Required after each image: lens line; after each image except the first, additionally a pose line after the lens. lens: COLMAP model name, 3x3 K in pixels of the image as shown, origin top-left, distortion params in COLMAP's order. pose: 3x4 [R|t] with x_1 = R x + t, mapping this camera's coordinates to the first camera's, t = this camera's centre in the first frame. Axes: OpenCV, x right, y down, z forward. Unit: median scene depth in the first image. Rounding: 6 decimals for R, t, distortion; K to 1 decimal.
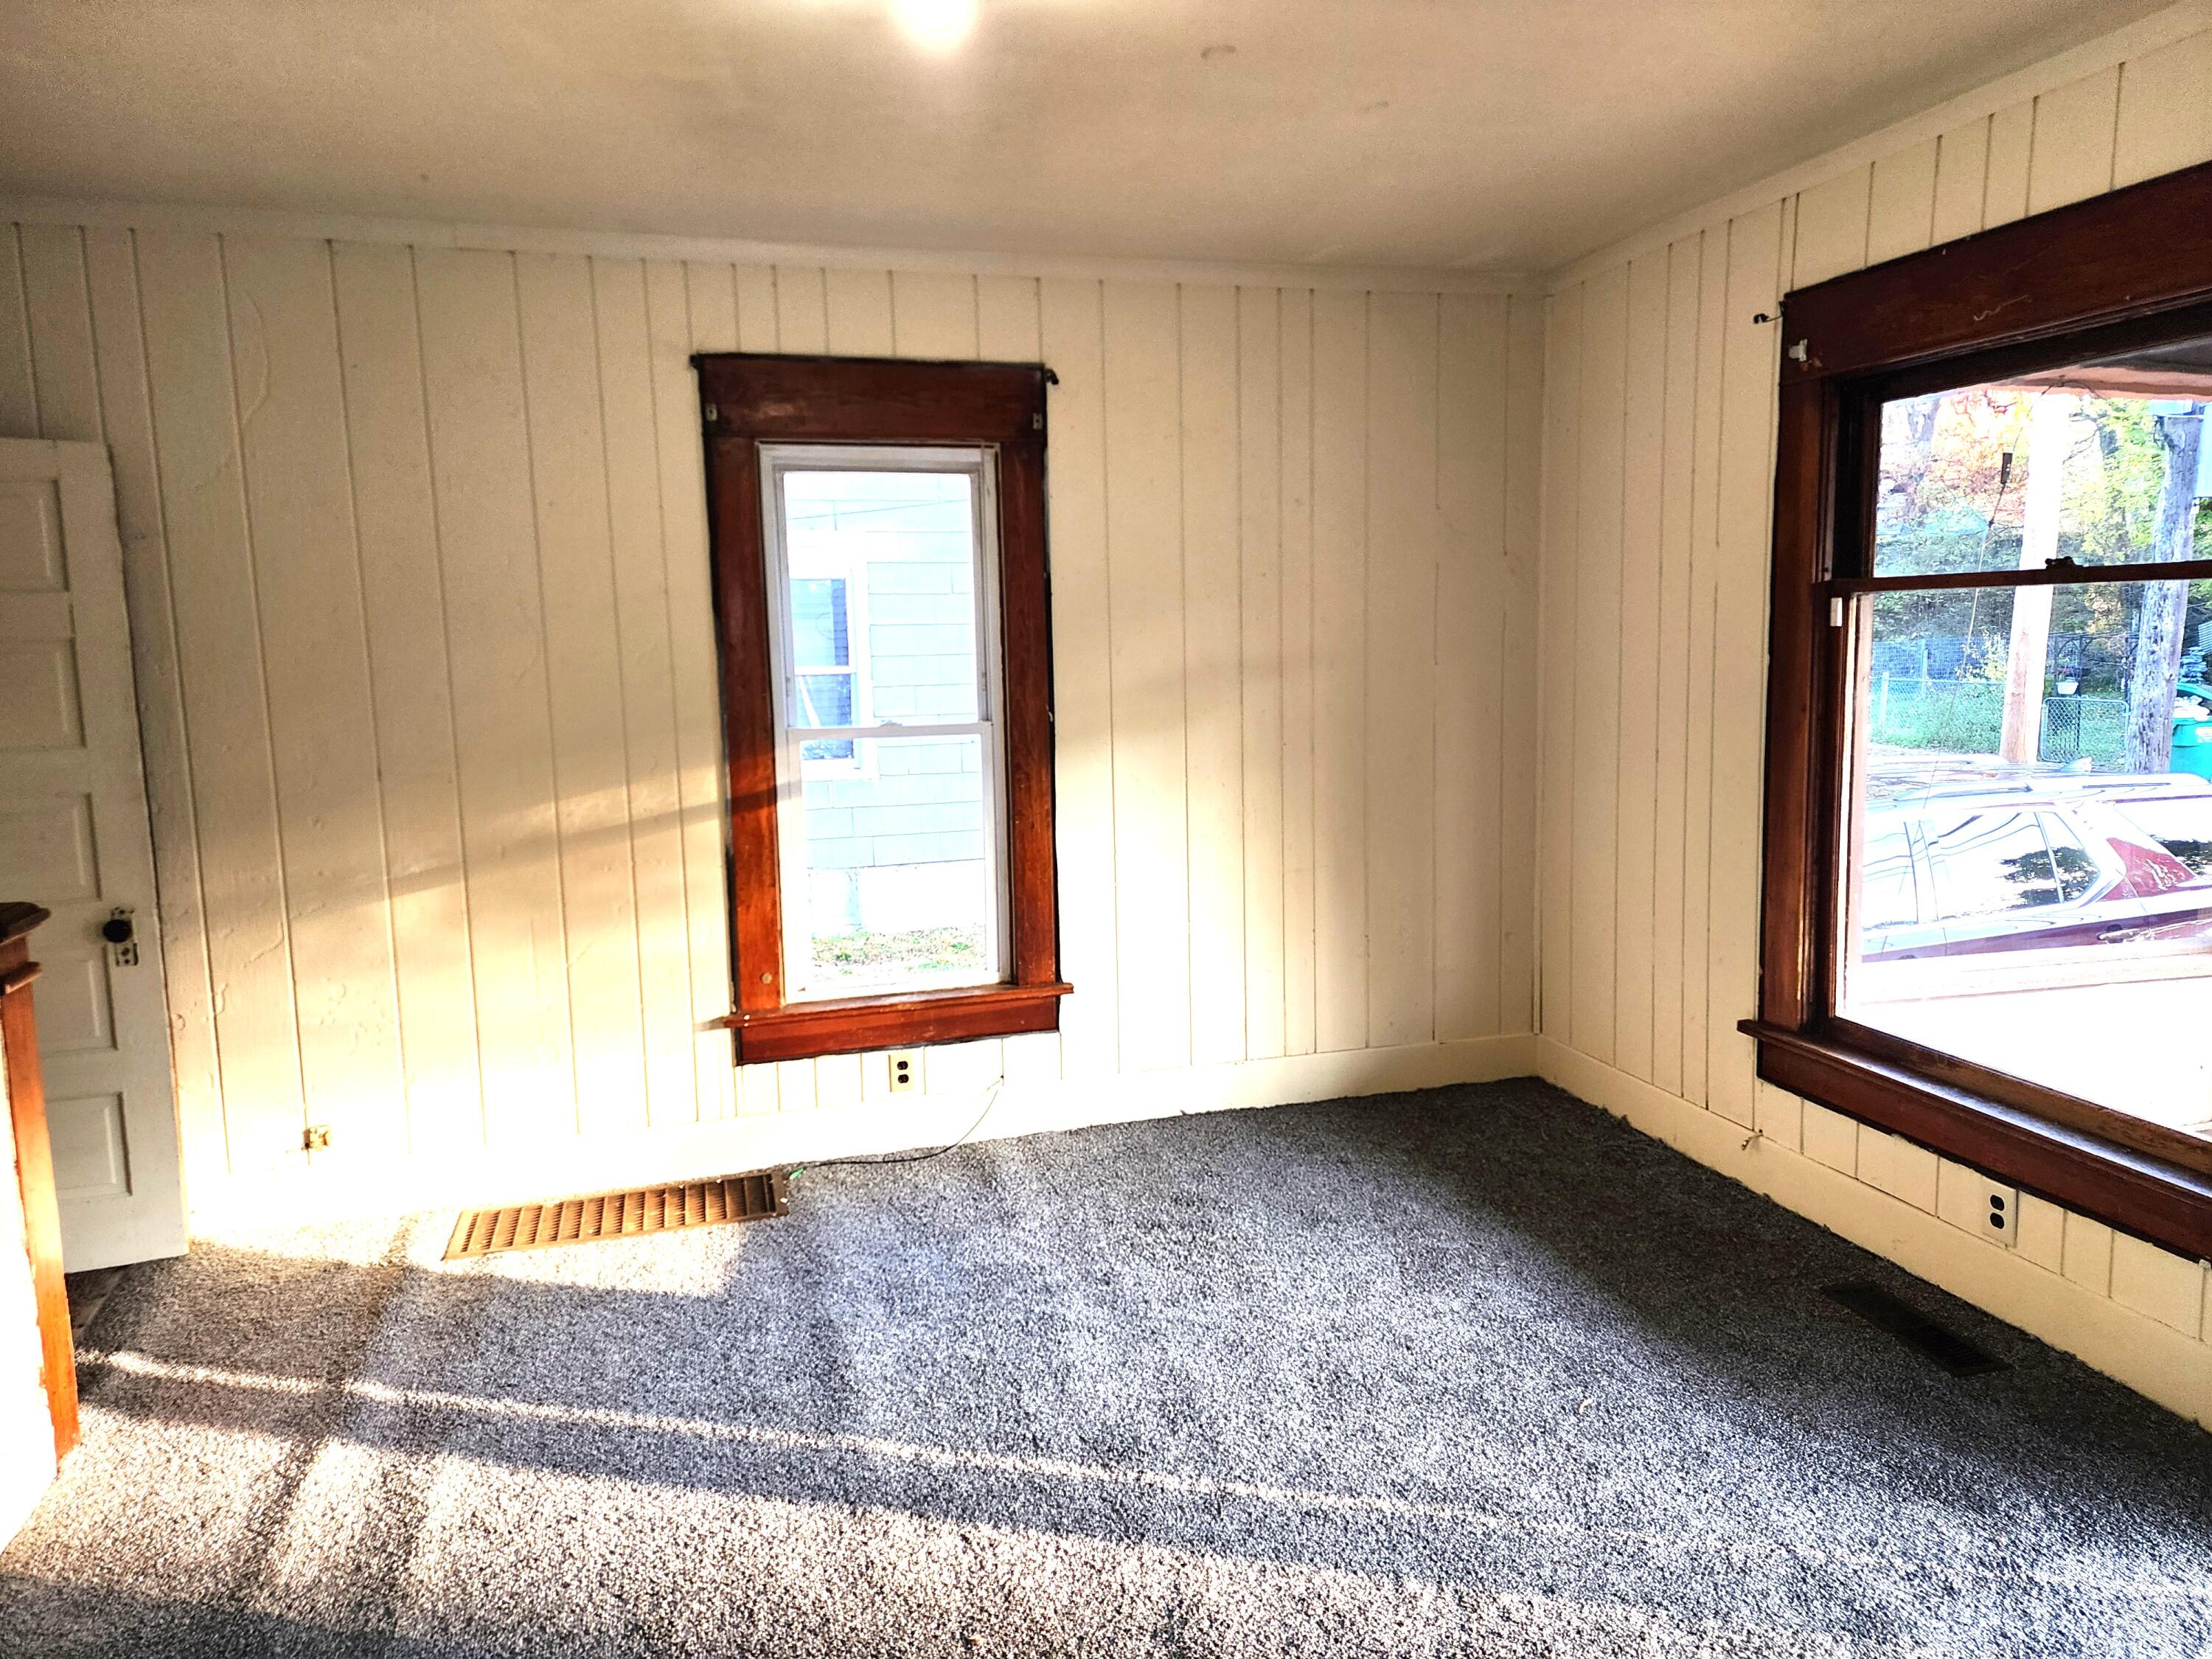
lens RADIAL K [[1470.1, 0, 1104.2], [0, 1470.1, 830.1], [0, 0, 1]] dist [0.067276, -0.056501]
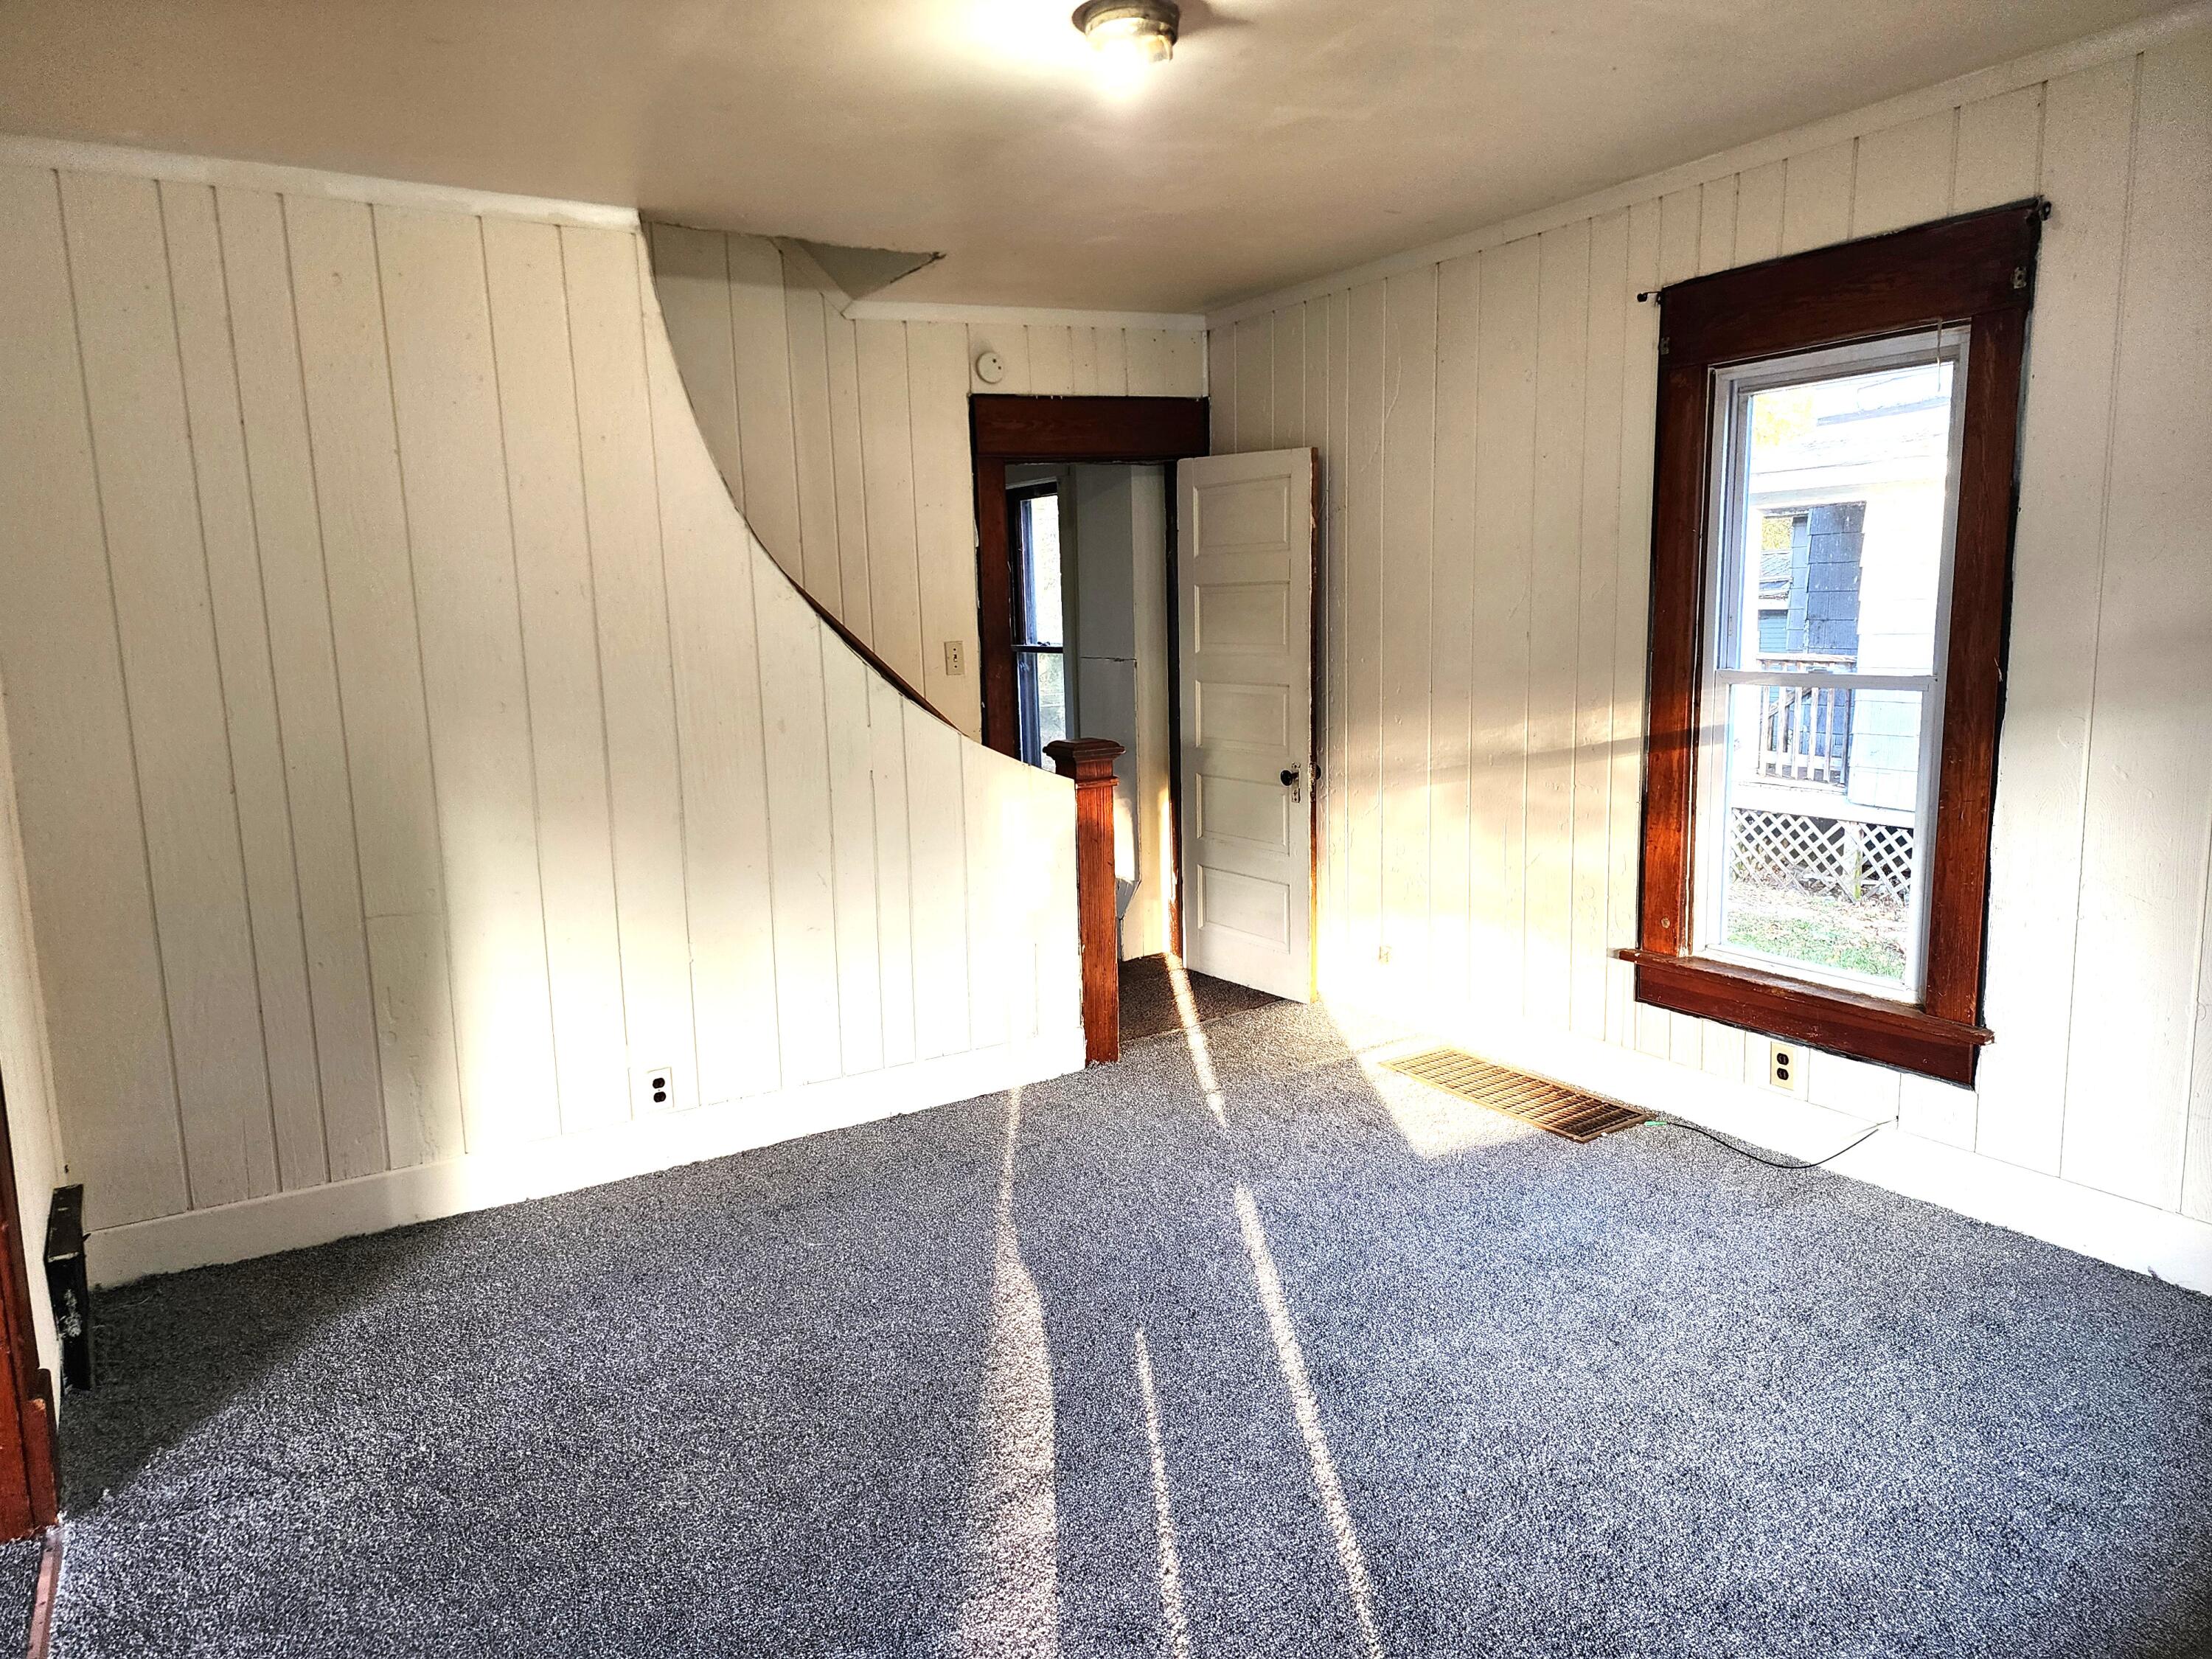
lens RADIAL K [[1470.1, 0, 1100.5], [0, 1470.1, 825.0], [0, 0, 1]] dist [0.067276, -0.056501]
pose [[0.244400, 0.160252, -0.956341, 0.613757], [-0.107487, 0.984649, 0.137526, -0.058899], [0.963699, 0.069182, 0.257873, 0.378029]]
